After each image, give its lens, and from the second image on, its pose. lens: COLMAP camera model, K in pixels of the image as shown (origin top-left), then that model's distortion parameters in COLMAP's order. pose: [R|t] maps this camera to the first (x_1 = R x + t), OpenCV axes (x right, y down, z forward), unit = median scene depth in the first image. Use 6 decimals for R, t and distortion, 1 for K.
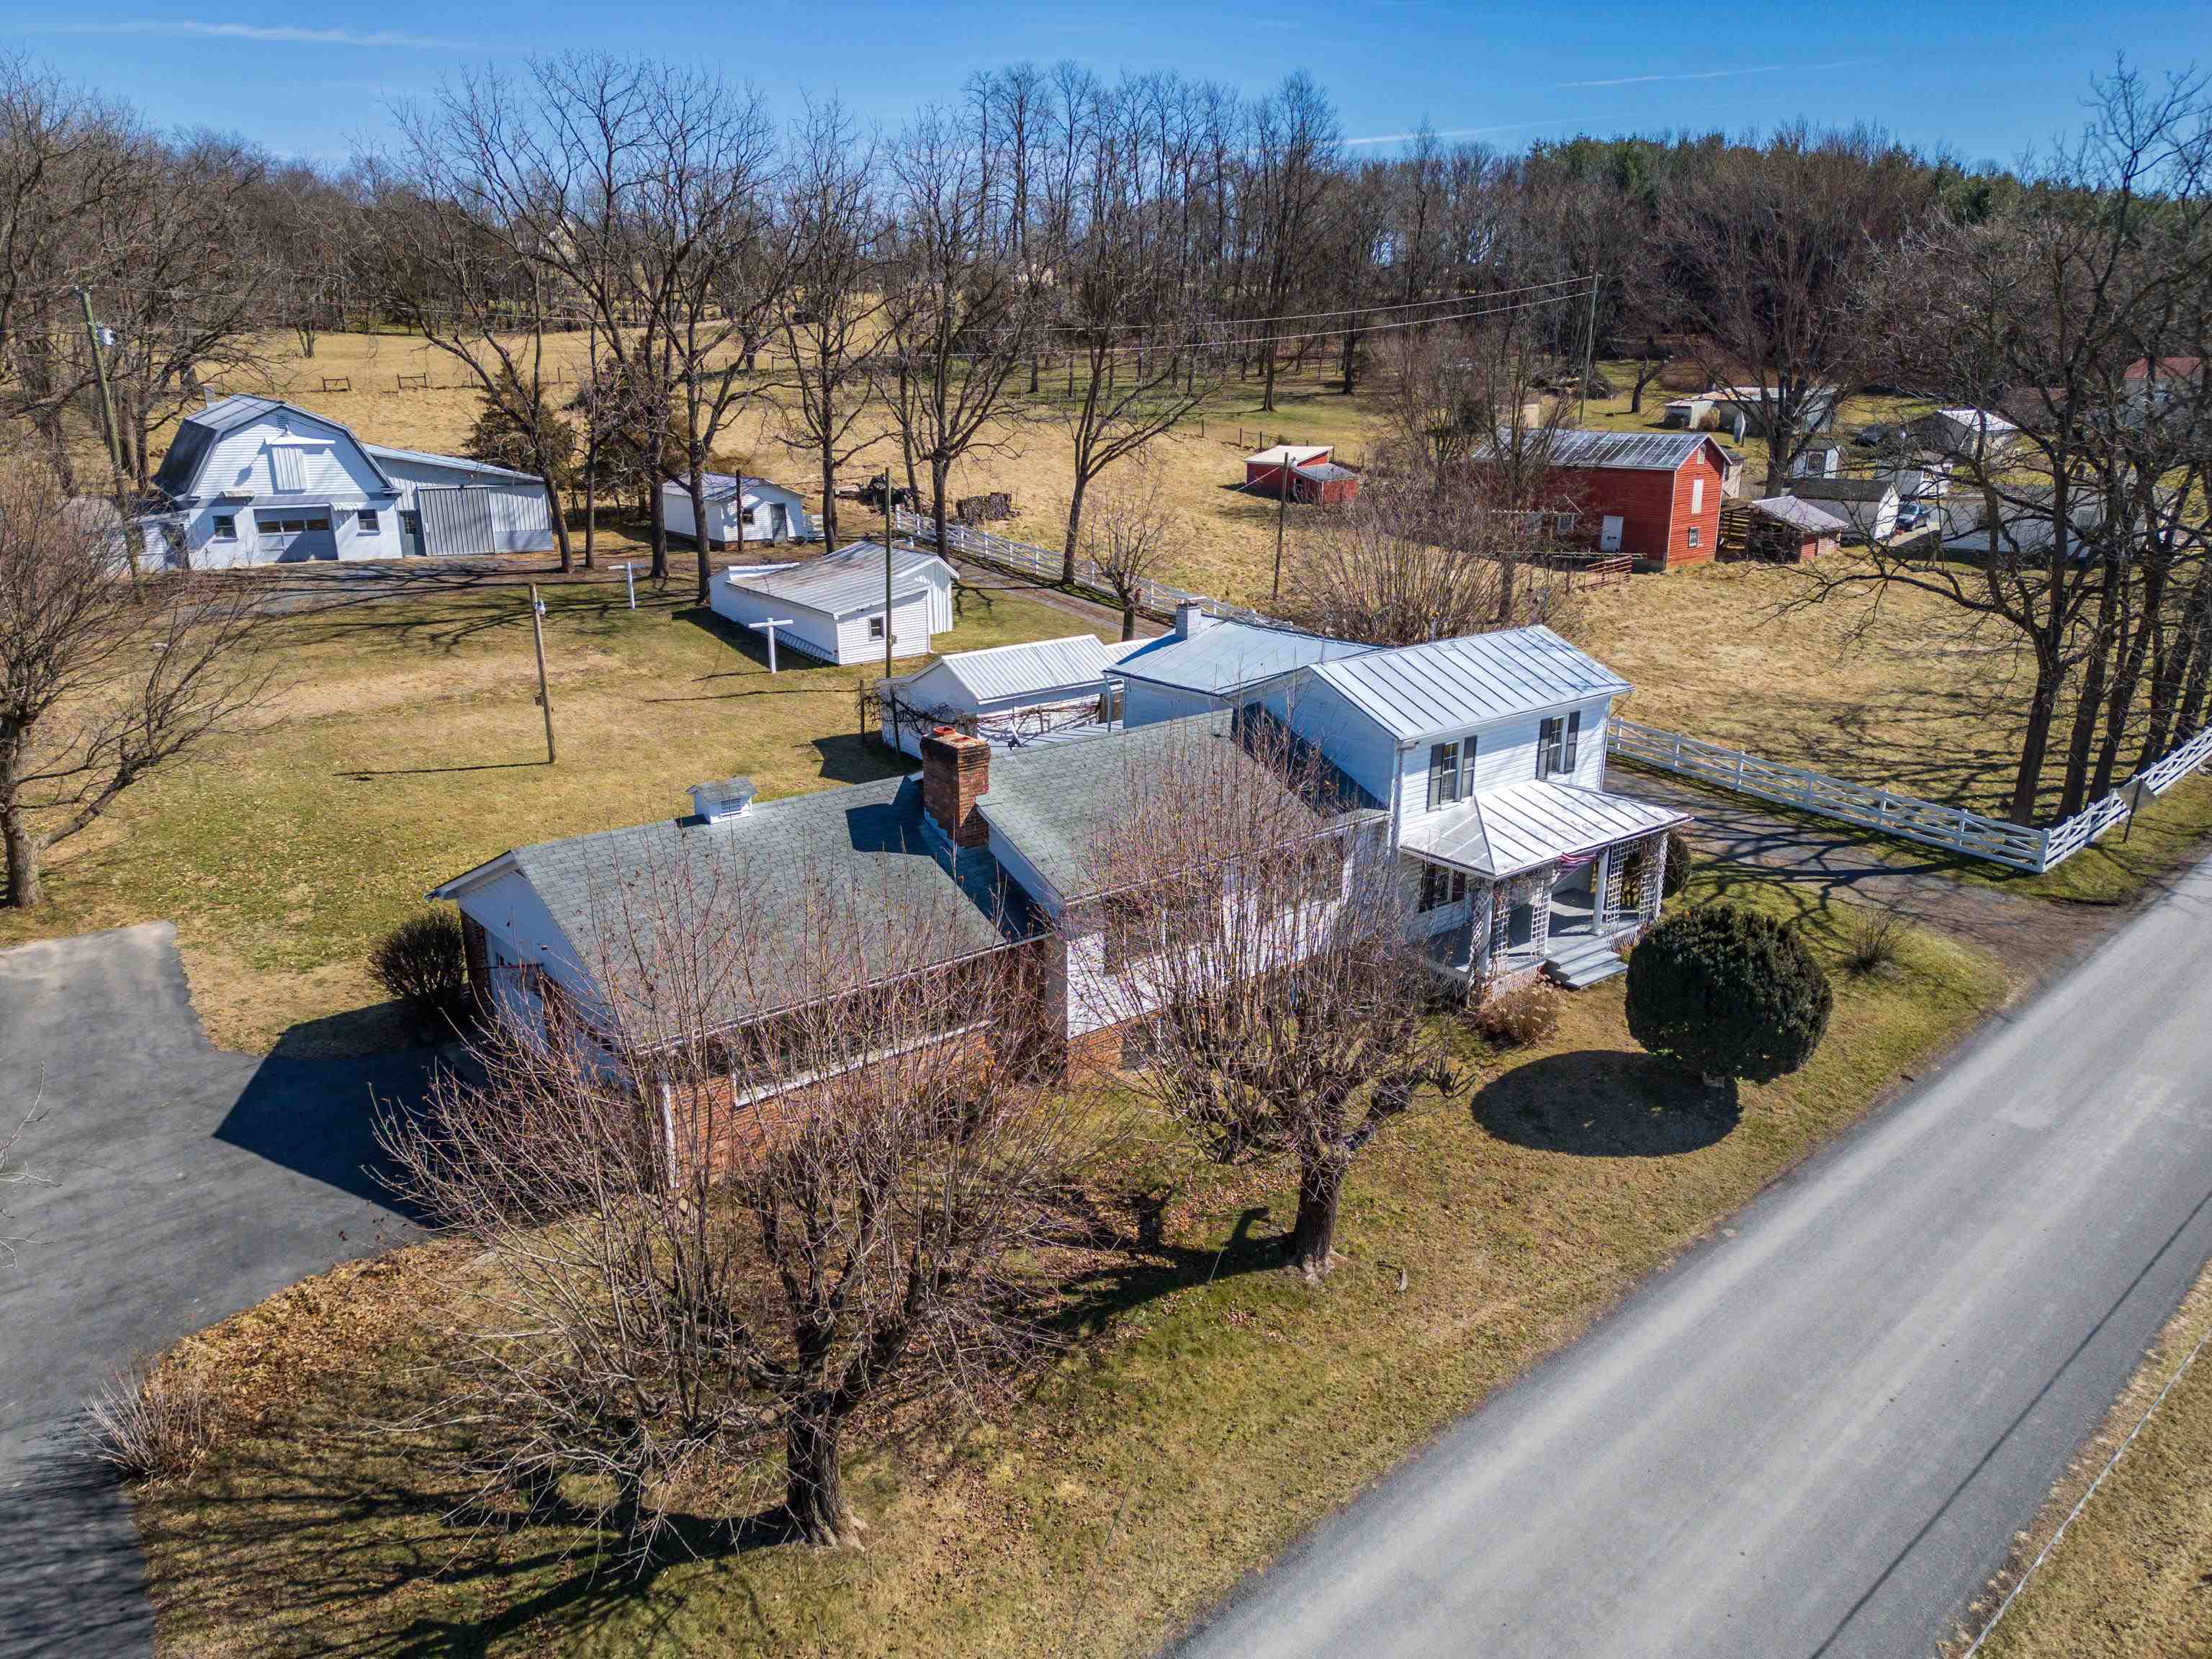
lens RADIAL K [[1545.7, 0, 1116.4], [0, 1545.7, 818.8], [0, 0, 1]] dist [0.105944, -0.132623]
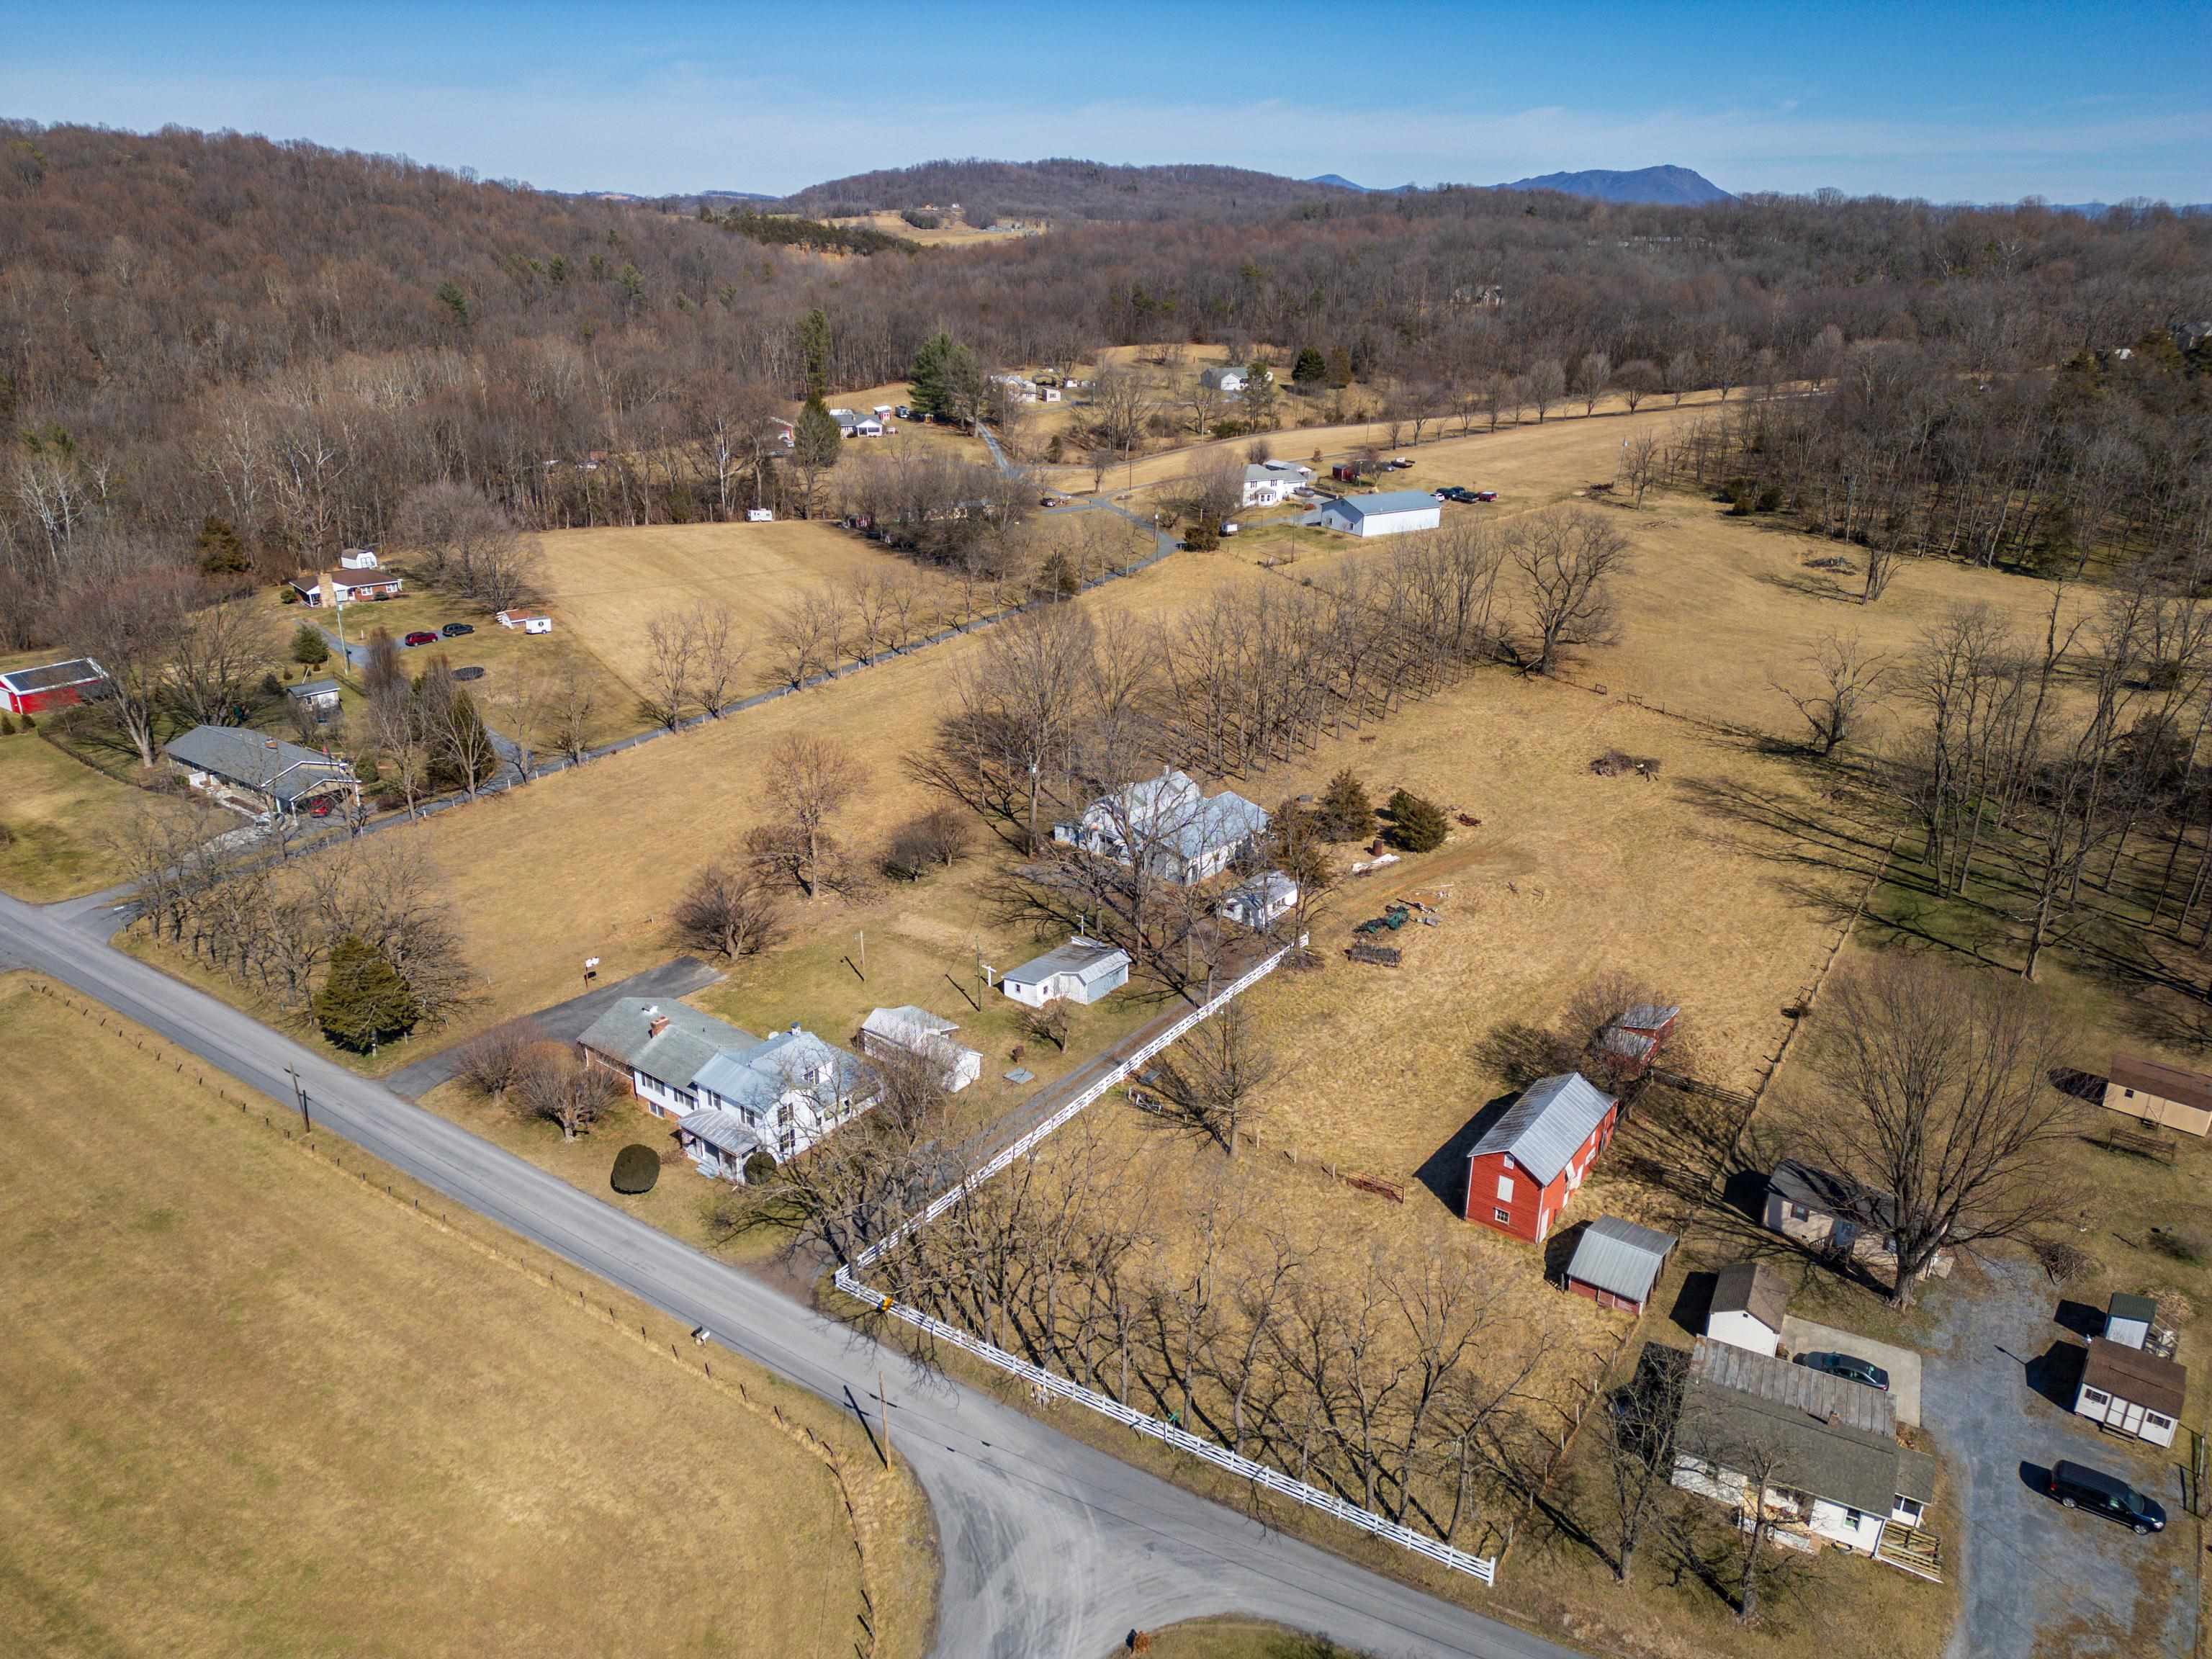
lens RADIAL K [[1541.6, 0, 1106.0], [0, 1541.6, 829.5], [0, 0, 1]] dist [0.080584, -0.076387]
pose [[0.212316, 0.347289, -0.913407, 2.517152], [-0.292864, 0.914367, 0.279579, -1.354077], [0.932284, 0.208144, 0.295843, 0.491333]]
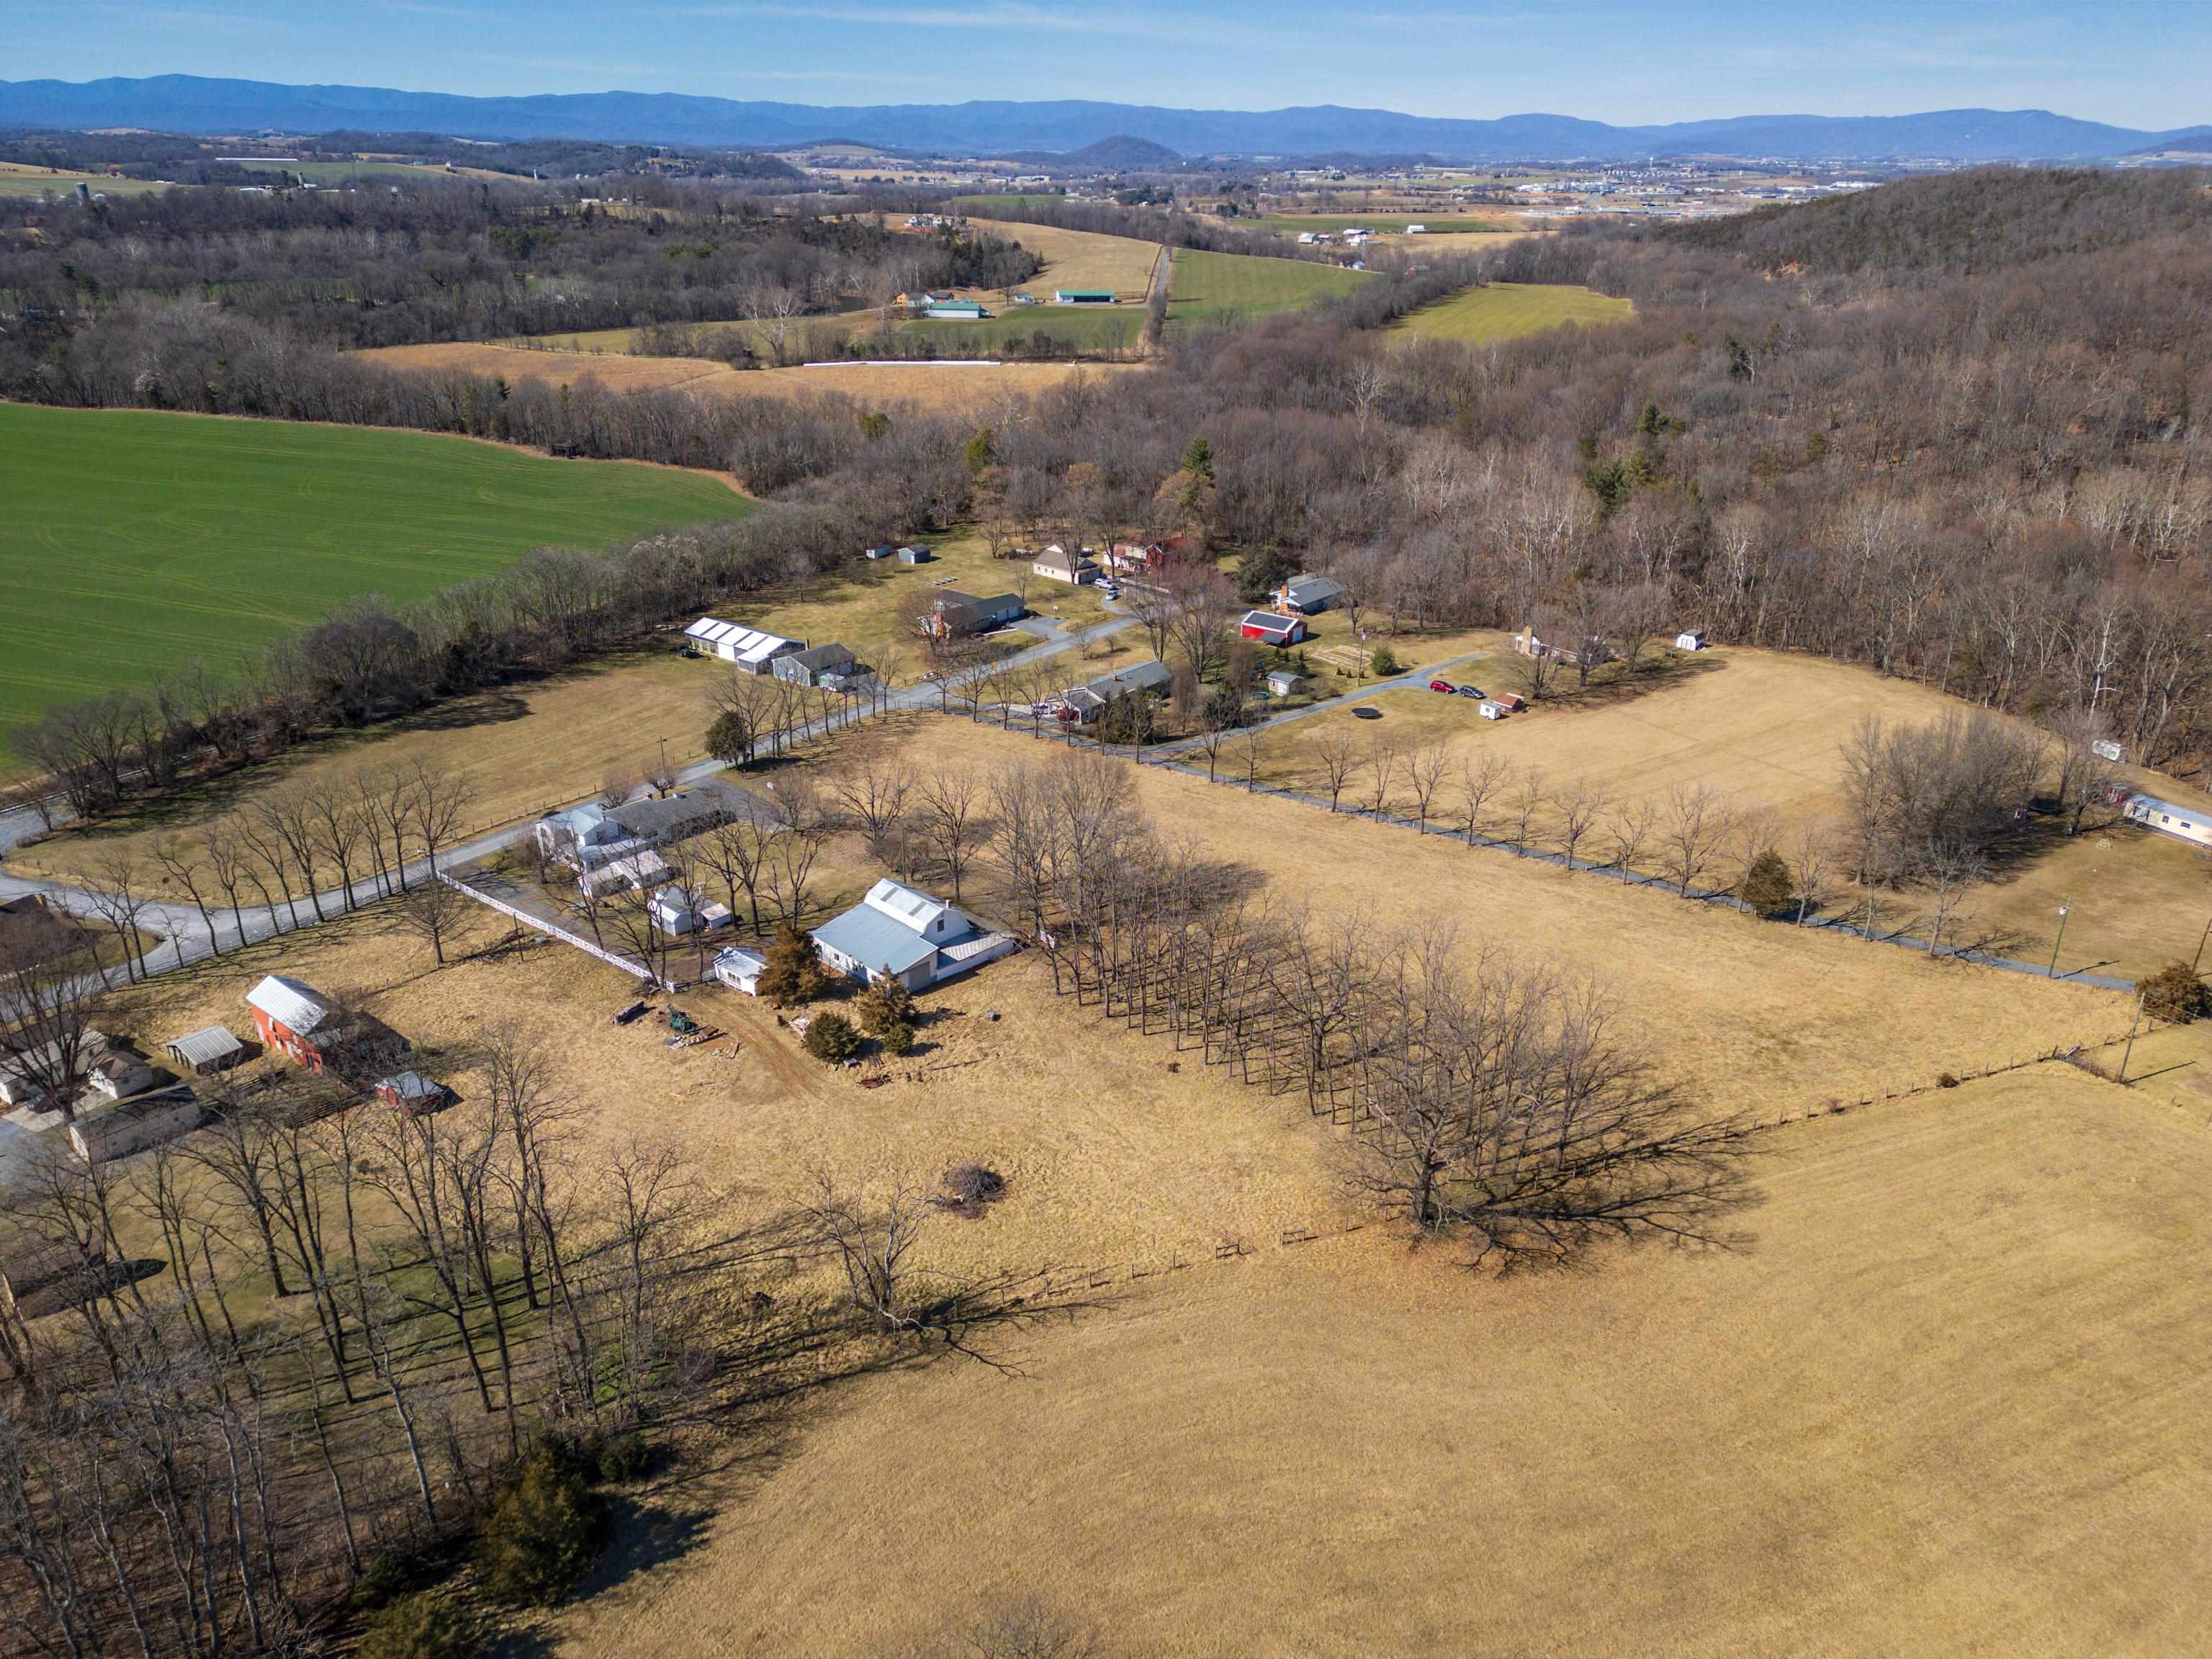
lens RADIAL K [[1541.6, 0, 1106.0], [0, 1541.6, 829.5], [0, 0, 1]] dist [0.080584, -0.076387]
pose [[-0.985900, 0.040553, -0.162350, -0.812121], [-0.073556, 0.766412, 0.638124, -3.448409], [0.150305, 0.641068, -0.752622, 4.986159]]
